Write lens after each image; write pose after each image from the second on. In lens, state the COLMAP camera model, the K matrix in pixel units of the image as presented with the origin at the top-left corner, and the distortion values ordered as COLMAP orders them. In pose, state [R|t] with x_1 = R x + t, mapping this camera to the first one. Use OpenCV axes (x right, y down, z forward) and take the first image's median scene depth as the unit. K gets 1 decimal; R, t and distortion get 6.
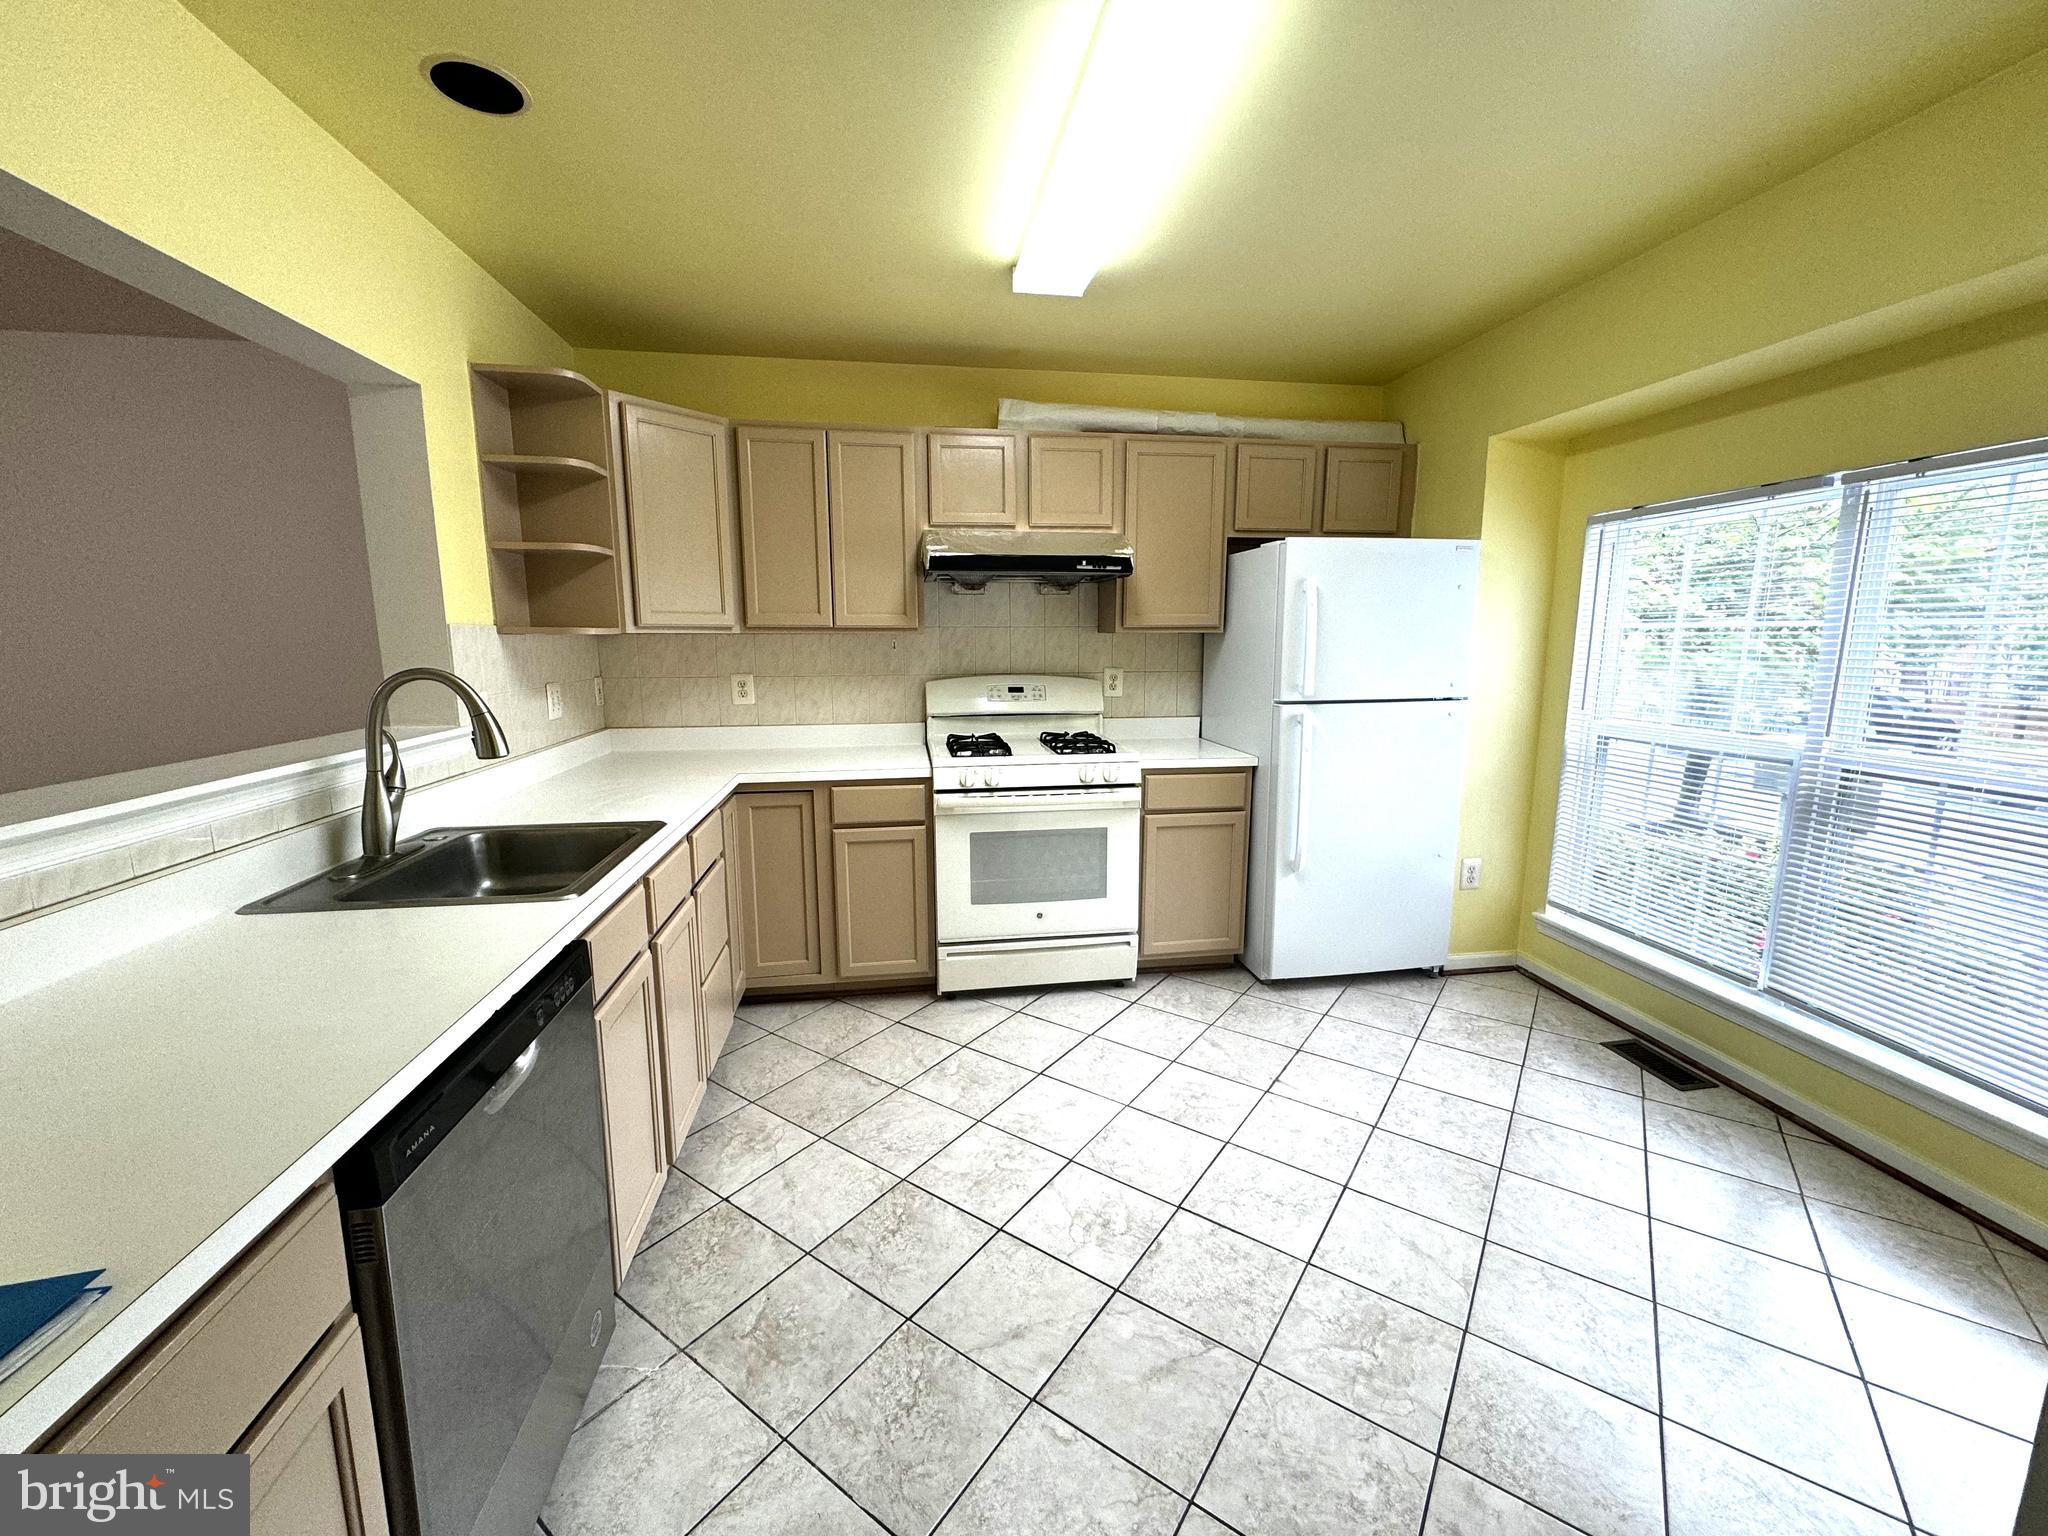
lens RADIAL K [[812.8, 0, 1024.0], [0, 812.8, 768.0], [0, 0, 1]] dist [-0.003377, 0.000431]
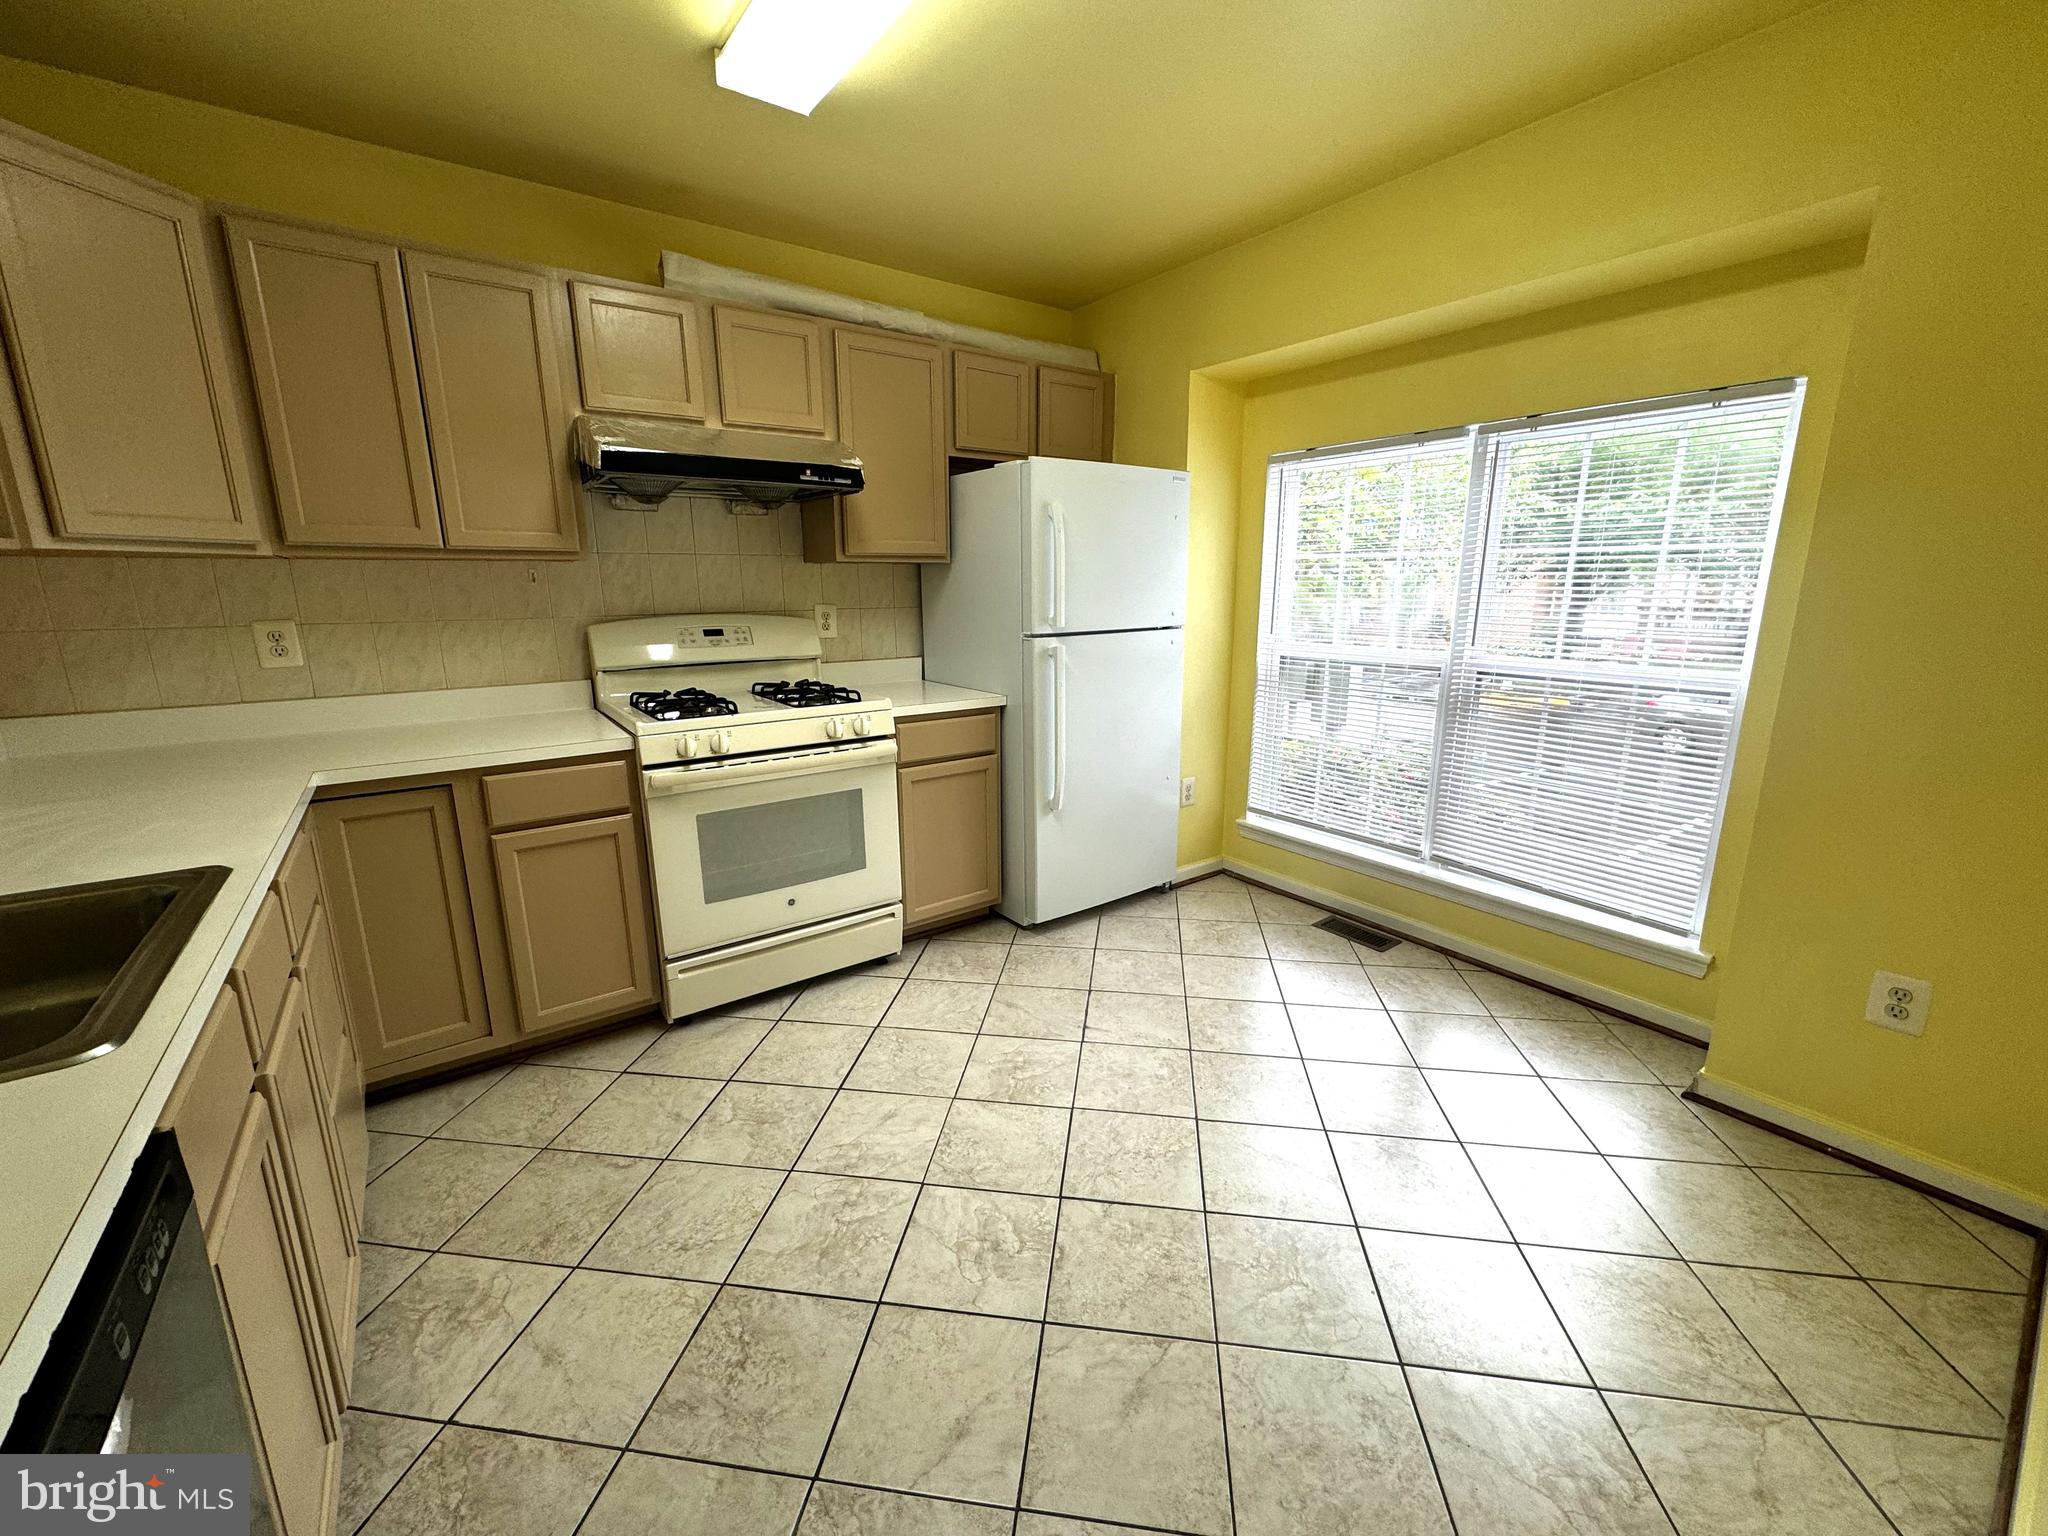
lens RADIAL K [[812.8, 0, 1024.0], [0, 812.8, 768.0], [0, 0, 1]] dist [-0.003377, 0.000431]
pose [[0.887330, -0.104645, 0.449104, -0.131959], [0.076058, 0.993785, 0.081286, -0.005256], [-0.454819, -0.037970, 0.889774, 0.156675]]
